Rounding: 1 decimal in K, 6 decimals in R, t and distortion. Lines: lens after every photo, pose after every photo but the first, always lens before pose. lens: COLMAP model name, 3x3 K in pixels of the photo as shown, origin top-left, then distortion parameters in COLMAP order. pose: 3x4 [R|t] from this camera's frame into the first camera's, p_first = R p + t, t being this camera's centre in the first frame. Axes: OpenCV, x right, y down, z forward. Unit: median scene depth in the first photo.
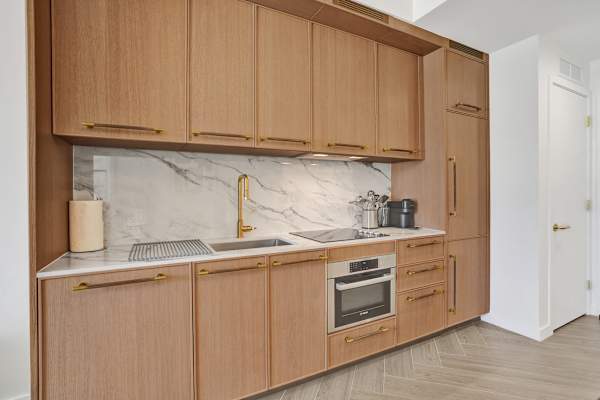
lens RADIAL K [[283.9, 0, 303.7], [0, 283.9, 194.5], [0, 0, 1]] dist [-0.046199, 0.014643]
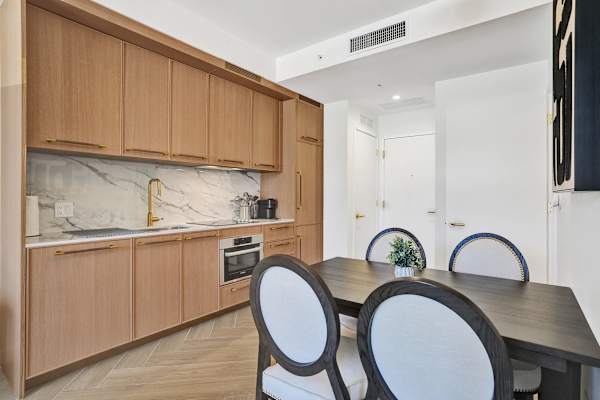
lens RADIAL K [[304.5, 0, 301.7], [0, 304.5, 196.4], [0, 0, 1]] dist [-0.003581, 0.000643]
pose [[0.904957, 0.010526, 0.425373, -0.169676], [-0.009356, 0.999945, -0.004840, 0.012061], [-0.425400, 0.000400, 0.905005, -0.525960]]
